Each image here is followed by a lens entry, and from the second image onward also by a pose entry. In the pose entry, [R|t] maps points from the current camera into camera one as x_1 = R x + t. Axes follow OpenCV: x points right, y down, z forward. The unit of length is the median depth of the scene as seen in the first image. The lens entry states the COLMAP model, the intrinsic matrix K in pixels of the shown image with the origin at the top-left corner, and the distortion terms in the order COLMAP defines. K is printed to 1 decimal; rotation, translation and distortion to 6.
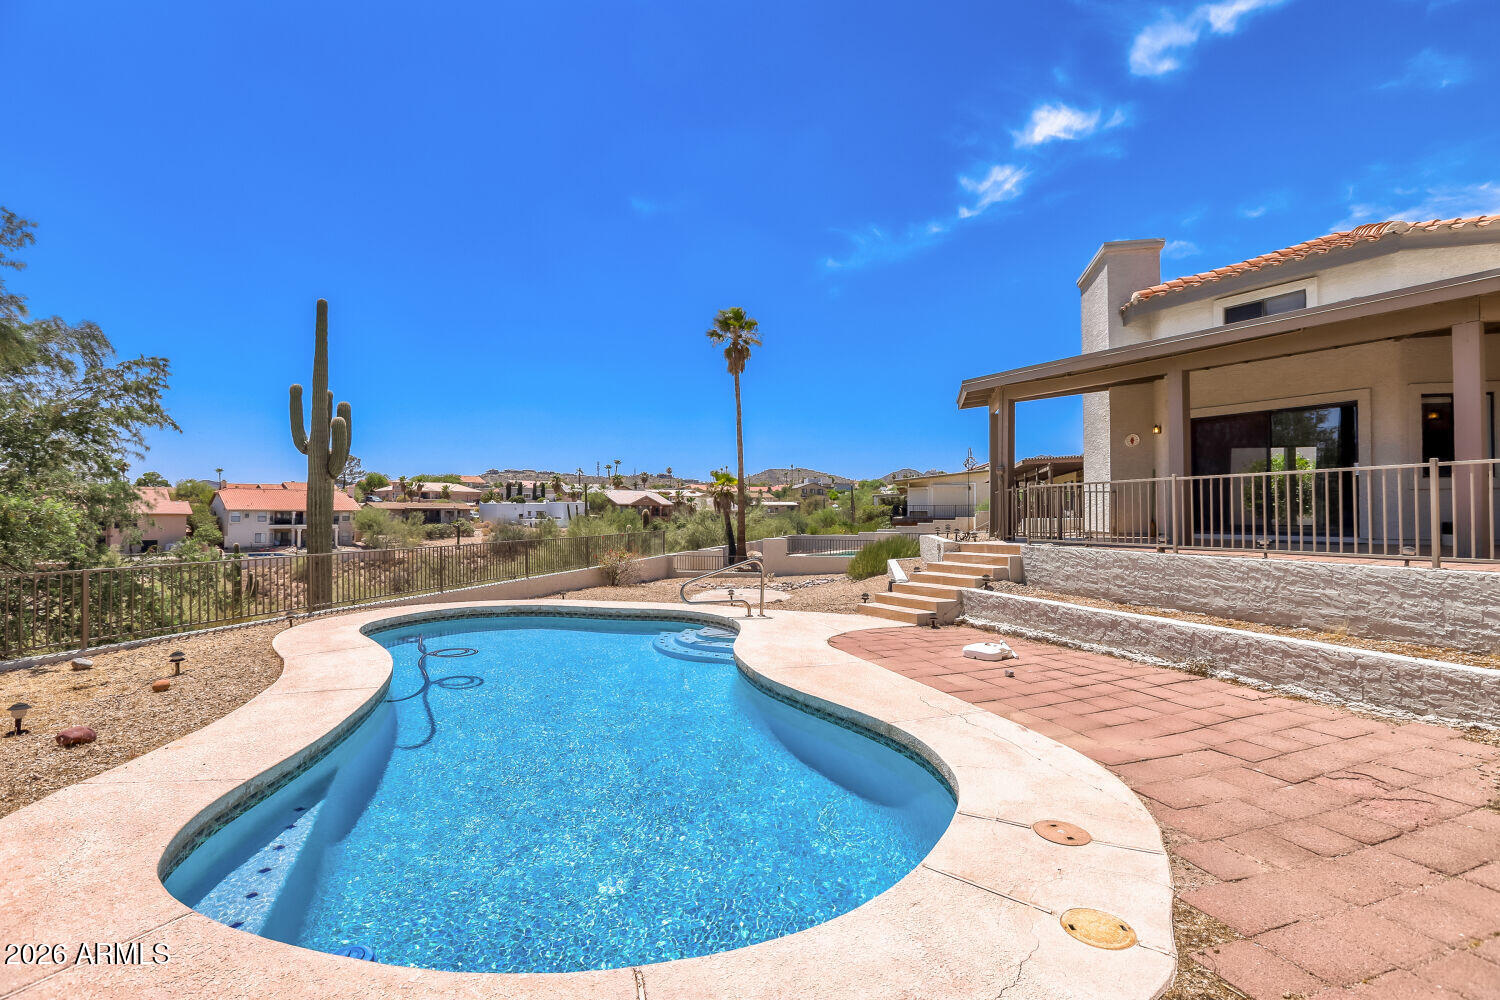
lens RADIAL K [[683.2, 0, 753.8], [0, 683.2, 501.4], [0, 0, 1]] dist [-0.020148, 0.006281]
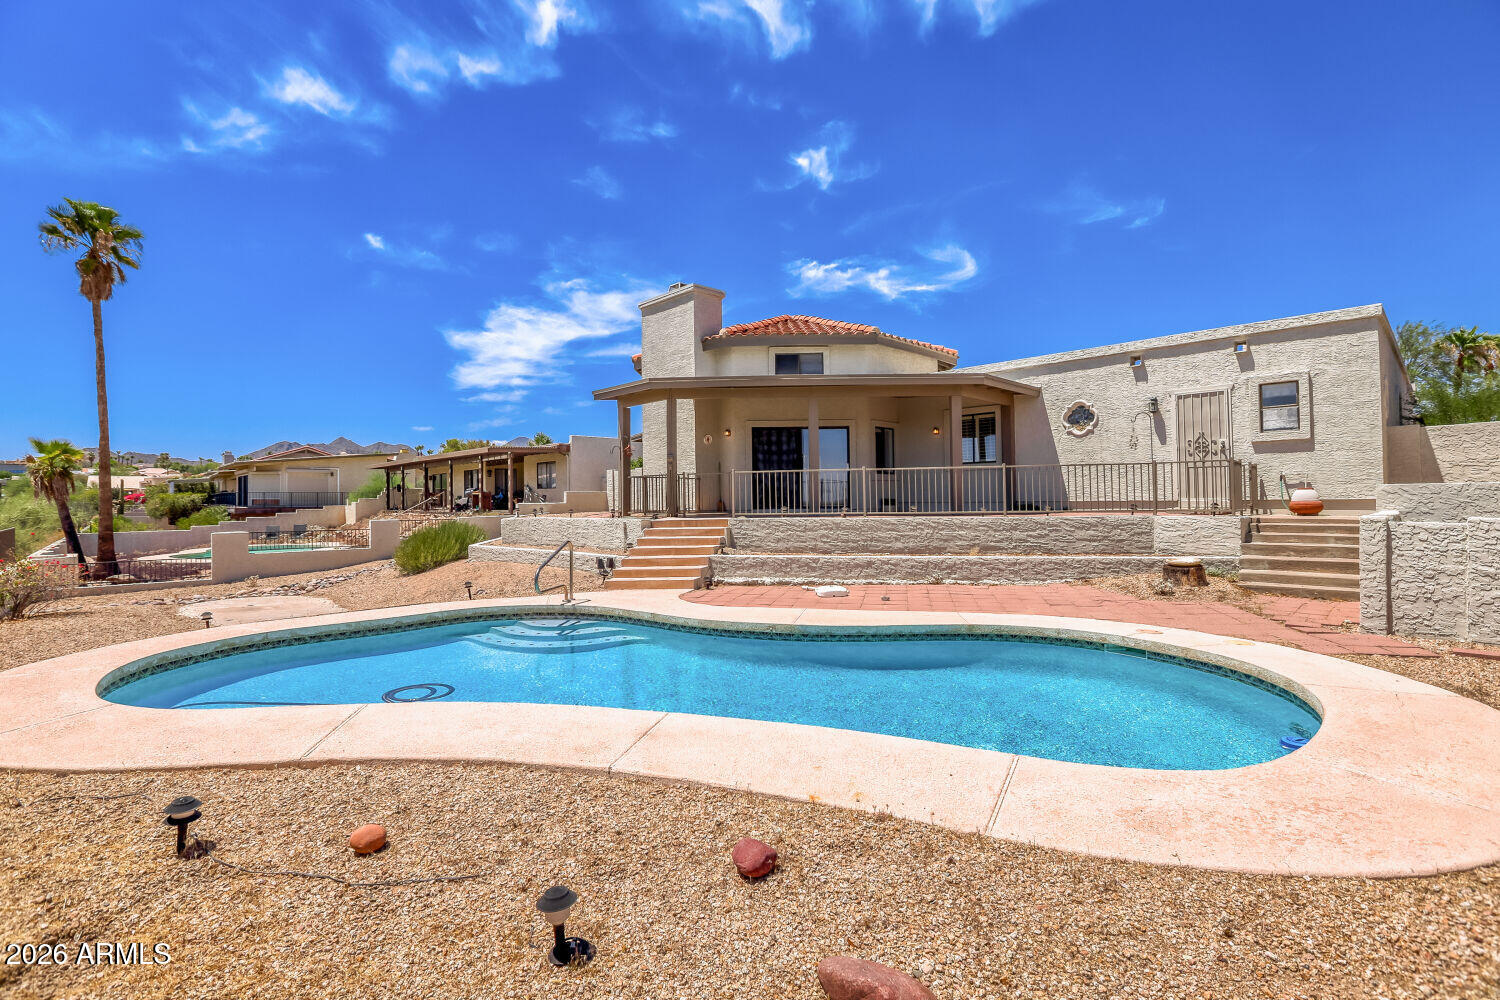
lens RADIAL K [[683.2, 0, 715.2], [0, 683.2, 490.7], [0, 0, 1]] dist [-0.020148, 0.006281]
pose [[0.569977, 0.005415, 0.821643, -0.226872], [-0.003284, 0.999985, -0.004312, 0.006132], [-0.821654, -0.000240, 0.569986, 0.101402]]
